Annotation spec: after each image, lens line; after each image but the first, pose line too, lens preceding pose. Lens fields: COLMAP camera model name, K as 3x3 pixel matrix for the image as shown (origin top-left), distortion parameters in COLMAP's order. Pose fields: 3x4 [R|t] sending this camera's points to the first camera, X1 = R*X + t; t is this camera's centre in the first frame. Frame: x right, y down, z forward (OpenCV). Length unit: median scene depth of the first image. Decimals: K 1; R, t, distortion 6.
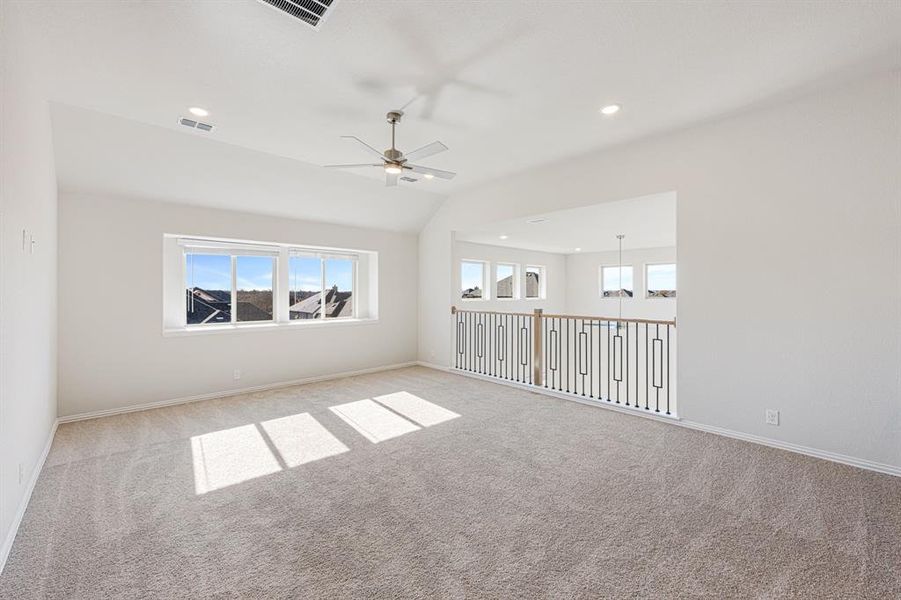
lens RADIAL K [[365.0, 0, 467.0], [0, 365.0, 294.1], [0, 0, 1]] dist [-0.009900, -0.000191]
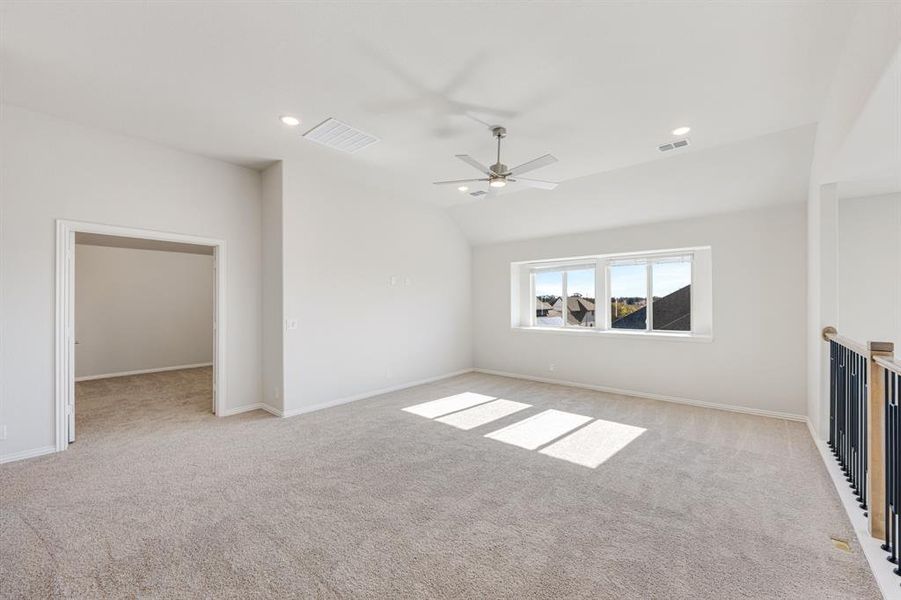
lens RADIAL K [[365.0, 0, 454.5], [0, 365.0, 302.4], [0, 0, 1]] dist [-0.009900, -0.000191]
pose [[0.092698, -0.000668, -0.995694, 0.556424], [-0.003419, 0.999994, -0.000989, 0.001127], [0.995688, 0.003496, 0.092695, 0.527065]]
